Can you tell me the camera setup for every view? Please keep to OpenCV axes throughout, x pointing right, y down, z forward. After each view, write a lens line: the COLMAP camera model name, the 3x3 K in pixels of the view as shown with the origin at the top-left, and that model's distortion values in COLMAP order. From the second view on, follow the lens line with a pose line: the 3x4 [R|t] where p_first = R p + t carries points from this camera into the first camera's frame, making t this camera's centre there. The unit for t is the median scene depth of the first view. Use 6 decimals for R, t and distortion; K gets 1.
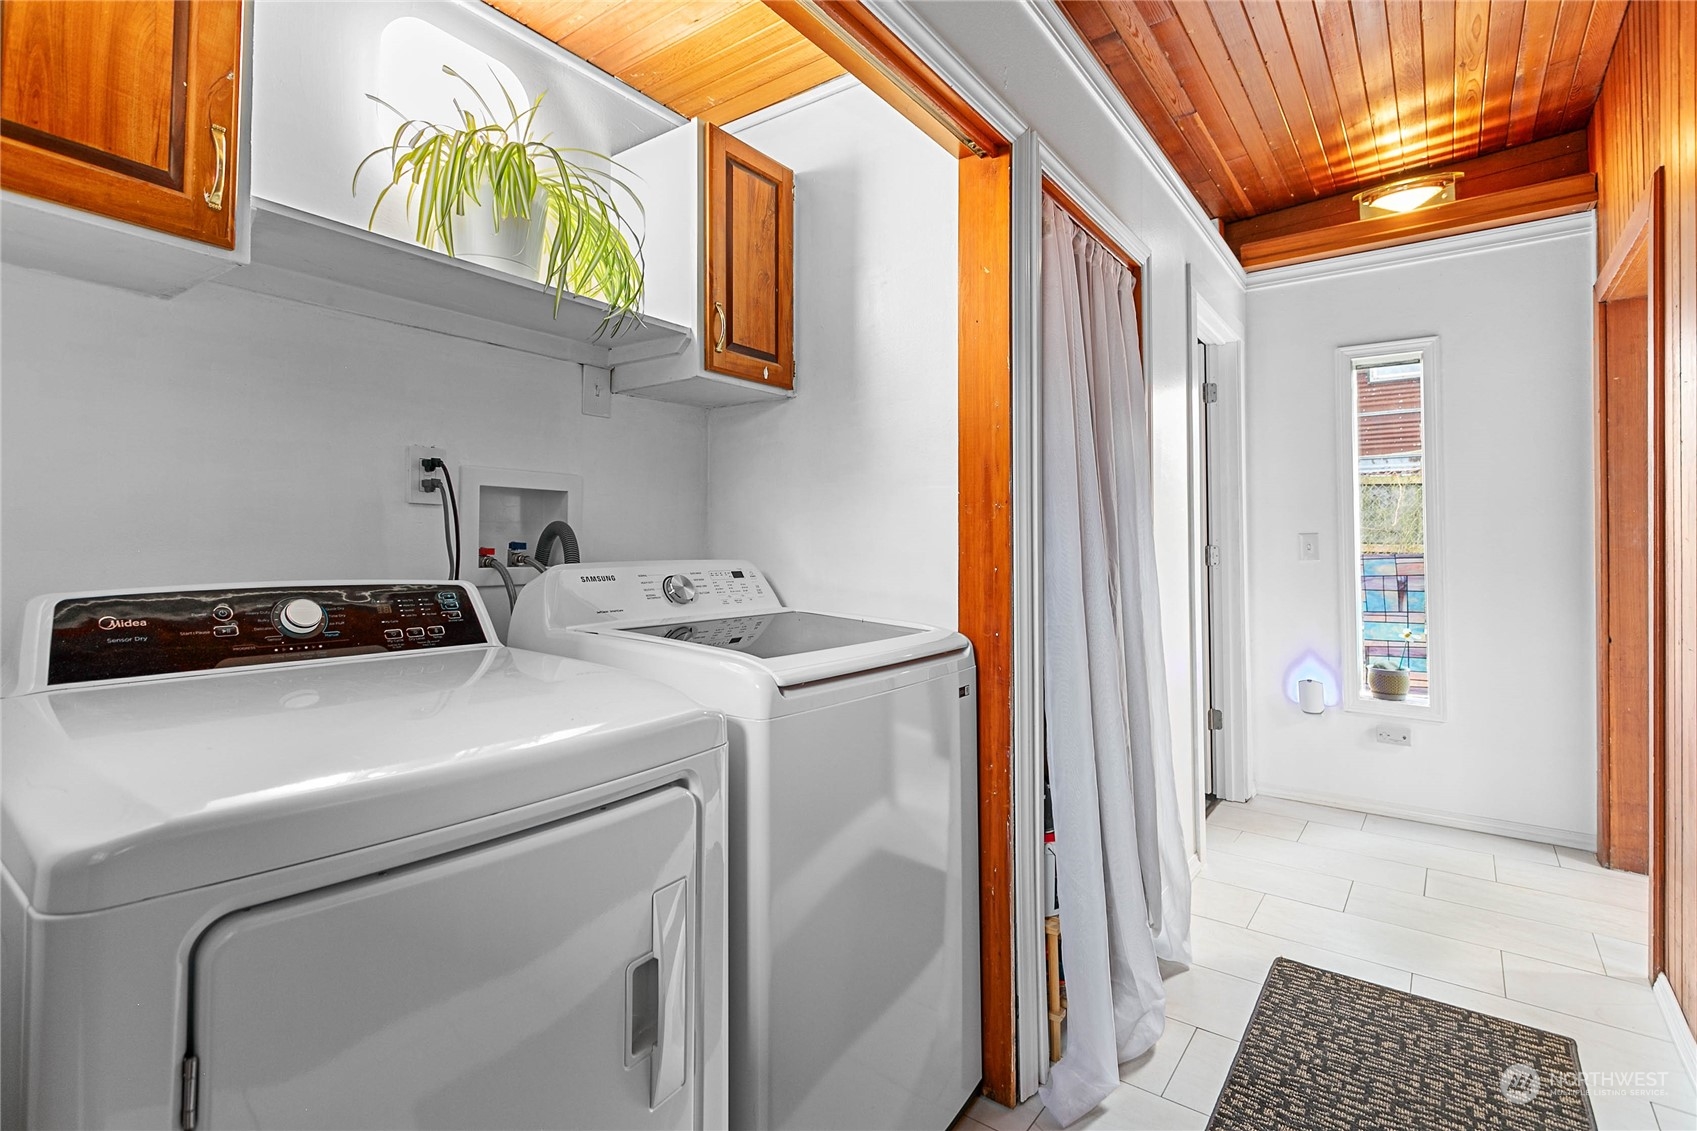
lens RADIAL K [[836.8, 0, 836.3], [0, 836.8, 548.3], [0, 0, 1]] dist [-0.000975, -0.000279]
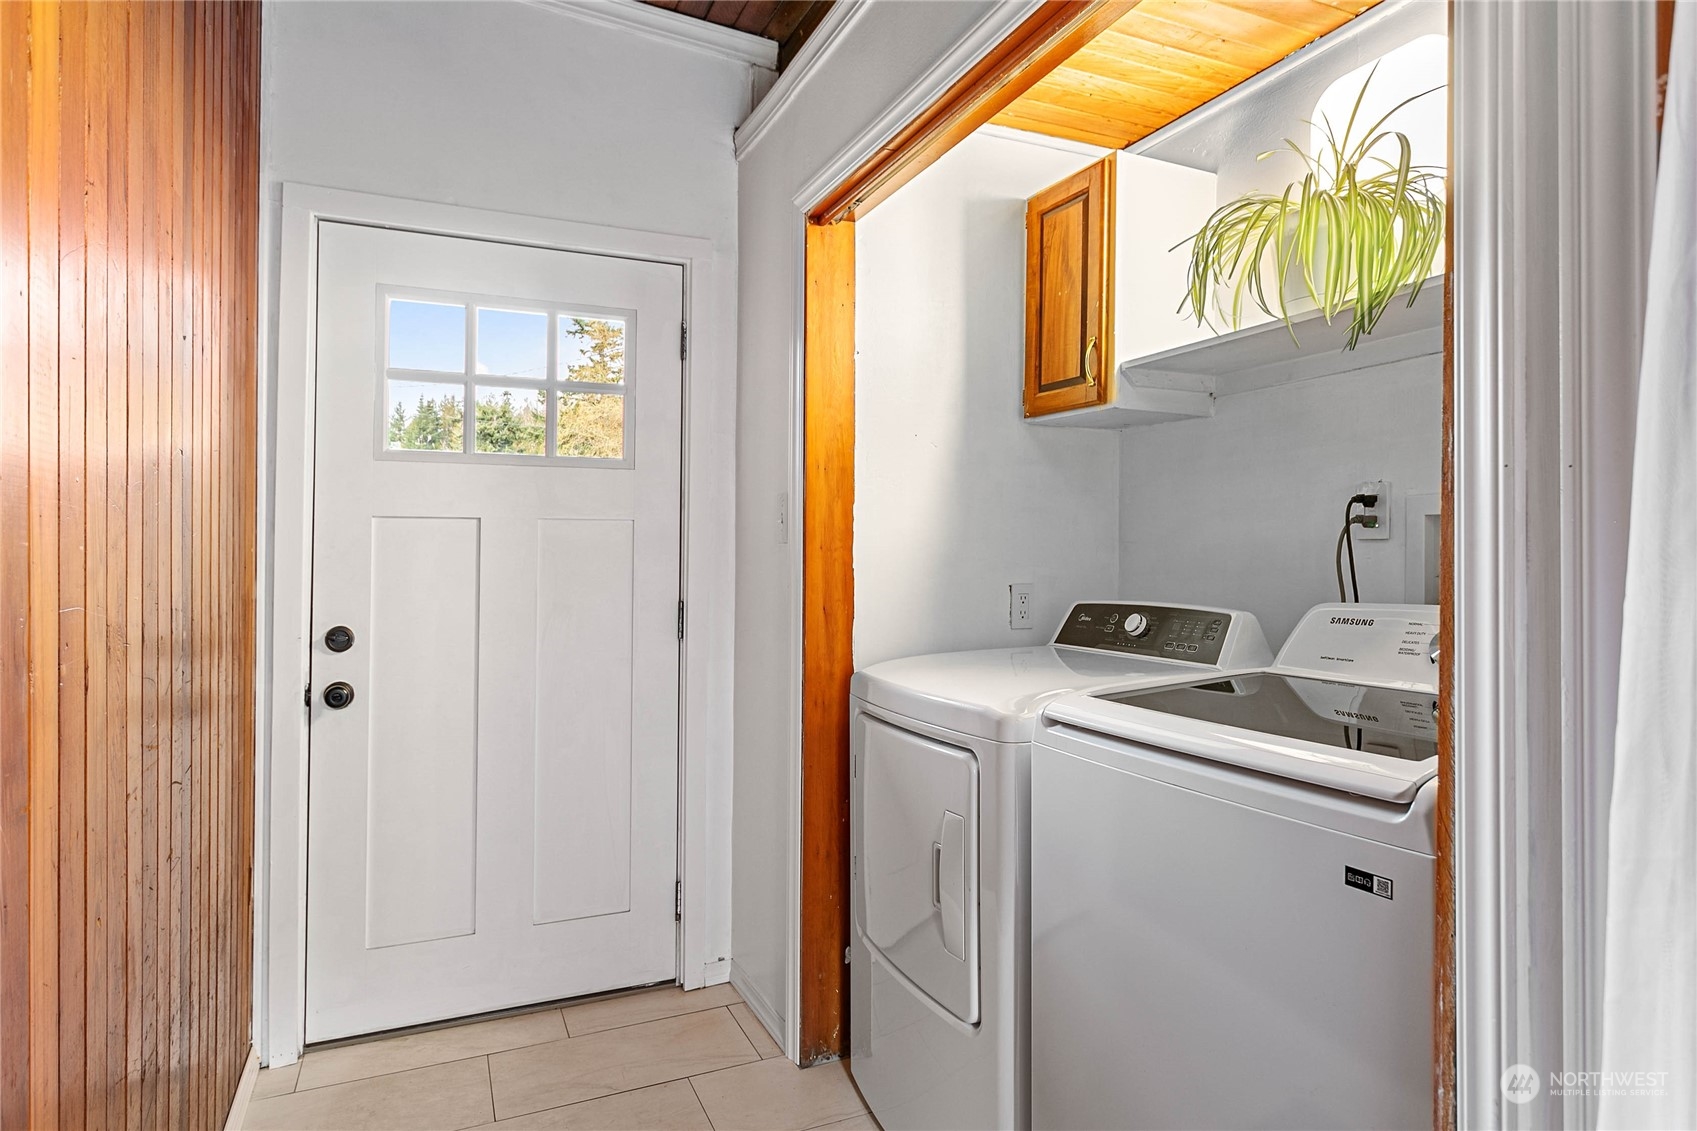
lens RADIAL K [[896.5, 0, 848.5], [0, 896.5, 565.5], [0, 0, 1]] dist [-0.002936, 0.000185]
pose [[-0.504516, -0.006346, -0.863379, 1.234870], [-0.000555, 0.999975, -0.007025, -0.014780], [0.863402, -0.003065, -0.504507, 1.637409]]
